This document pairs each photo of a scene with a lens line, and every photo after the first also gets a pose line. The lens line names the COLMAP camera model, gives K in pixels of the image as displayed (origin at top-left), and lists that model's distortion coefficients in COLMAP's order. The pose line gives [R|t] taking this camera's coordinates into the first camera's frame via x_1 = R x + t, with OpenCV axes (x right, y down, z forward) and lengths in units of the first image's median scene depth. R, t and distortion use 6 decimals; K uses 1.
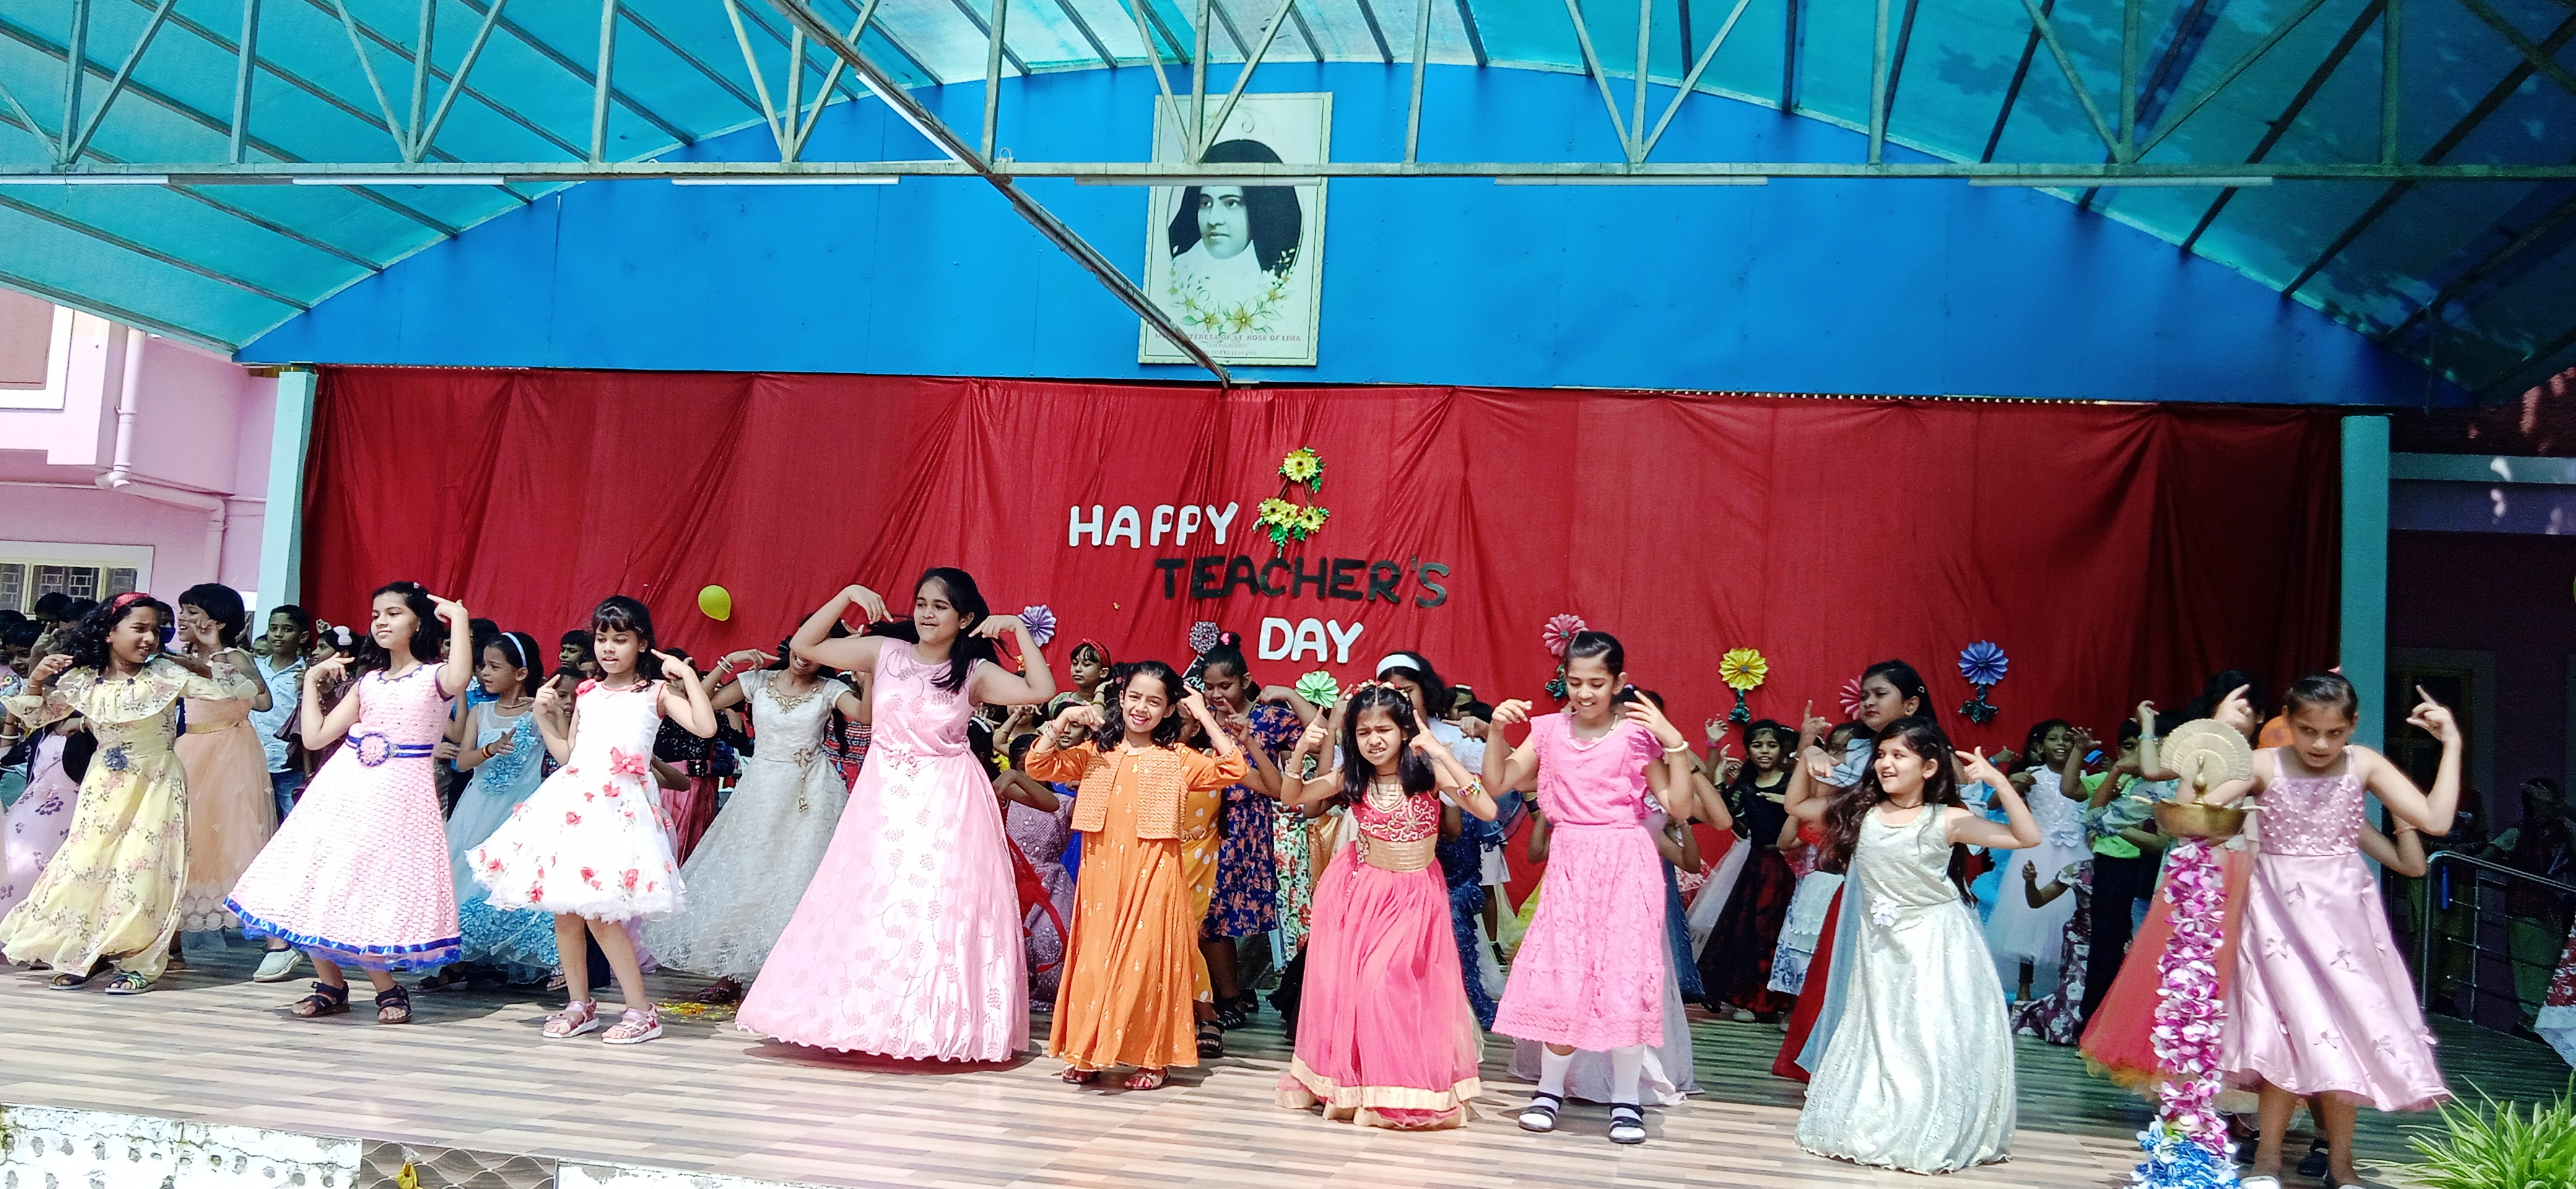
lens RADIAL K [[2067.1, 0, 1301.9], [0, 2067.1, 673.2], [0, 0, 1]] dist [0.074889, -0.113638]
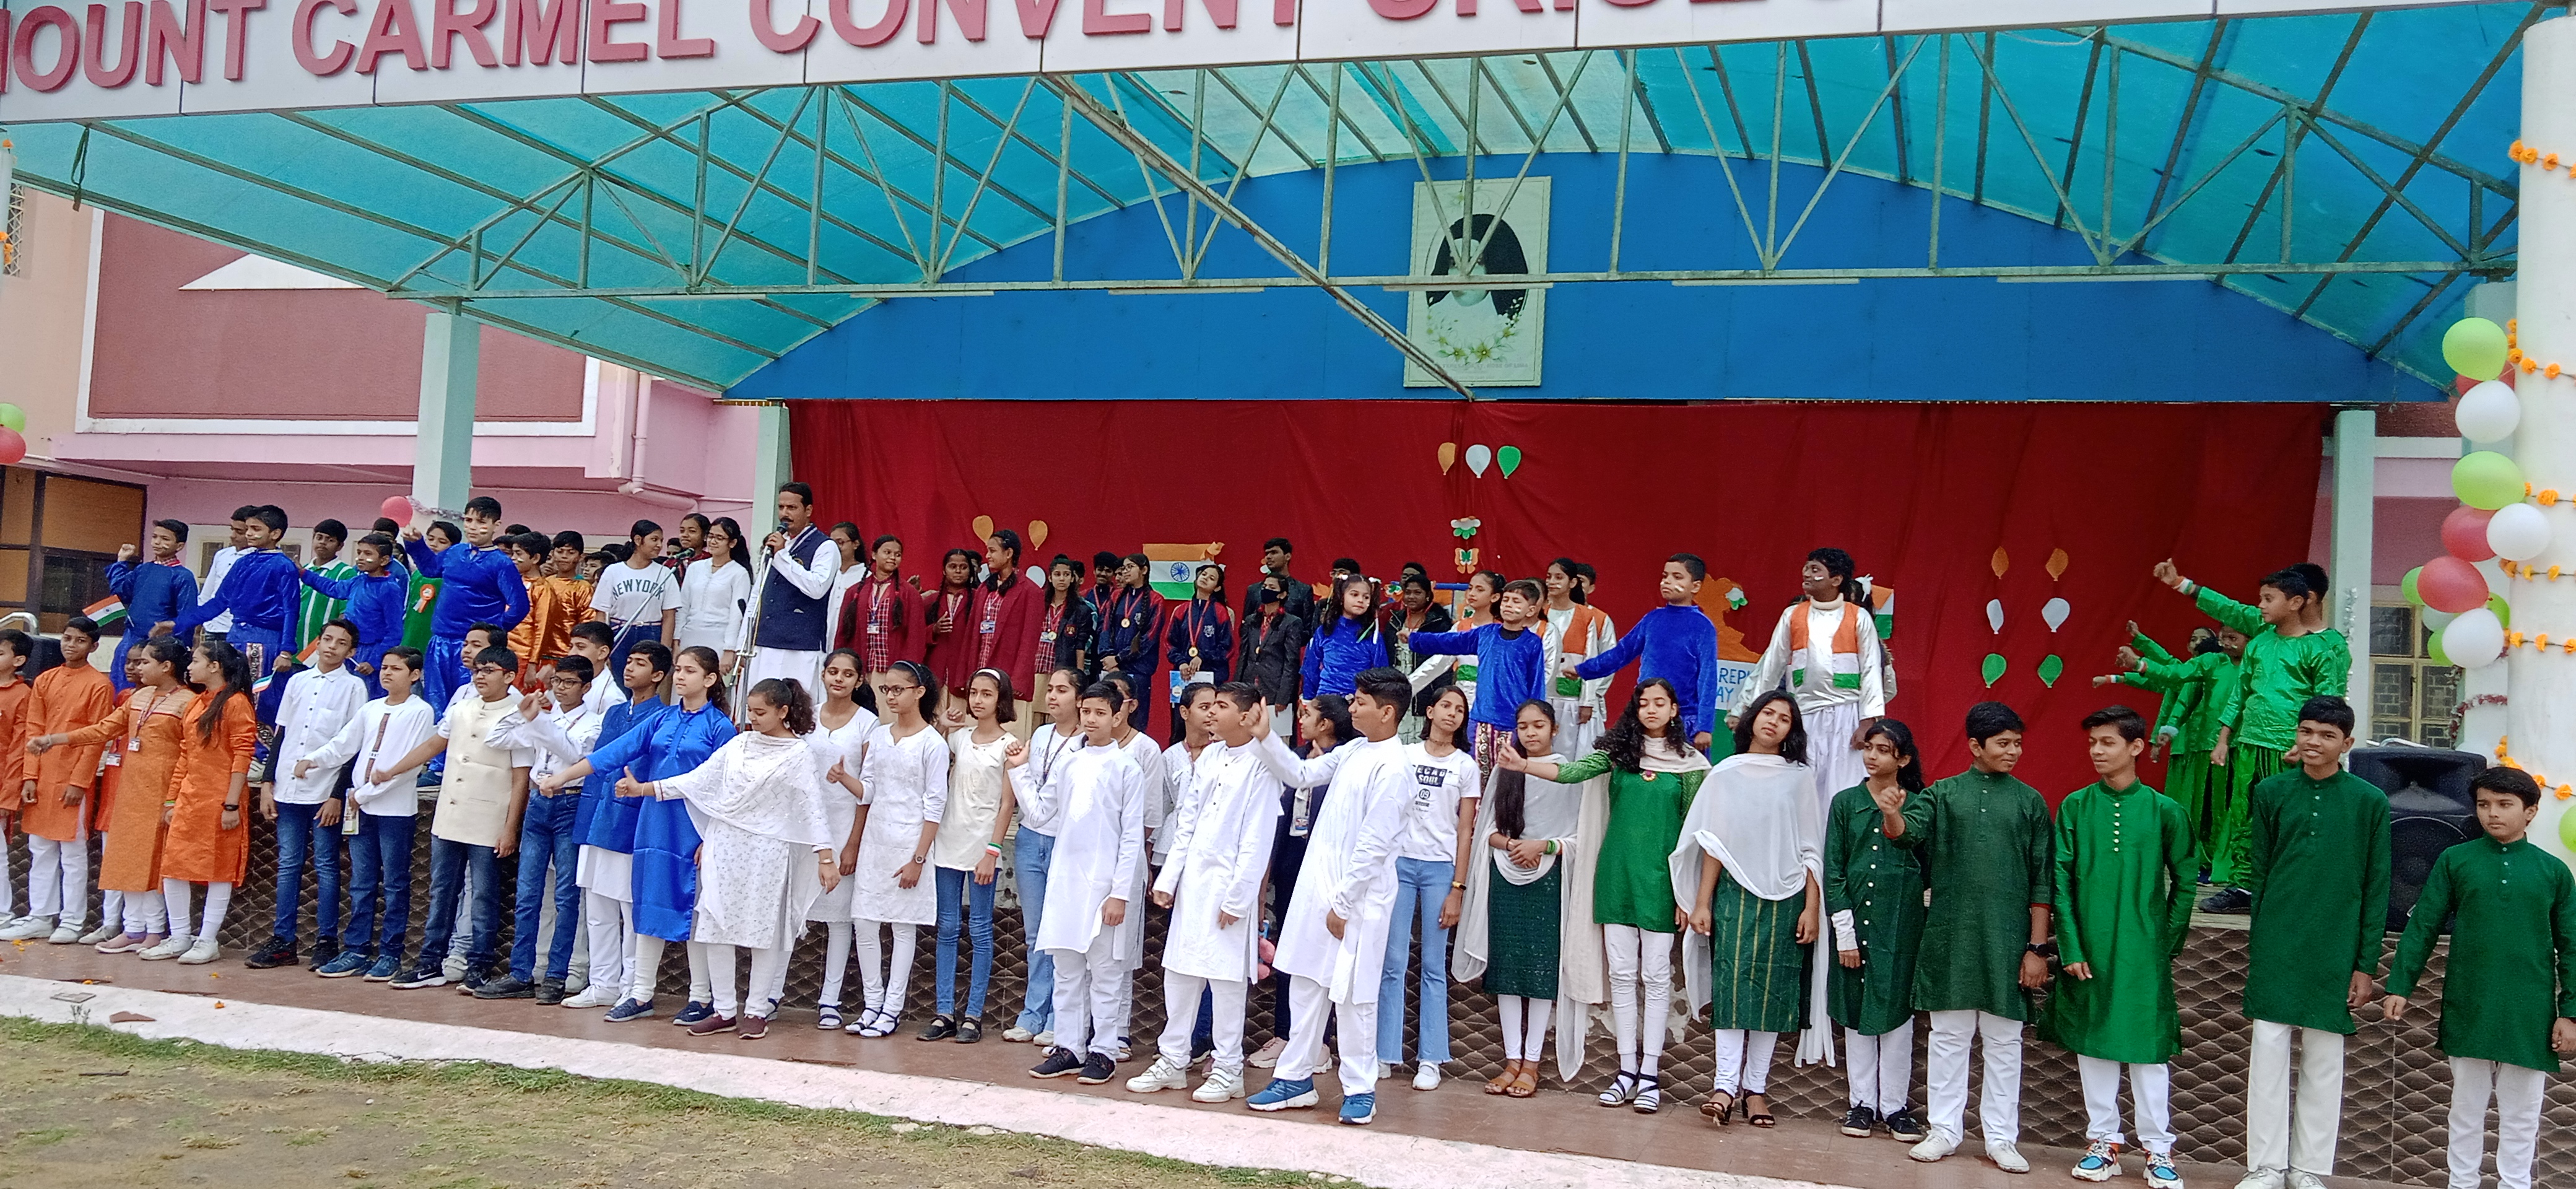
lens RADIAL K [[2067.1, 0, 1301.9], [0, 2067.1, 673.2], [0, 0, 1]] dist [0.074889, -0.113638]
pose [[0.995338, -0.011760, -0.095734, -0.020040], [0.014071, 0.999625, 0.023499, 0.000317], [0.095421, -0.024736, 0.995130, -0.327082]]
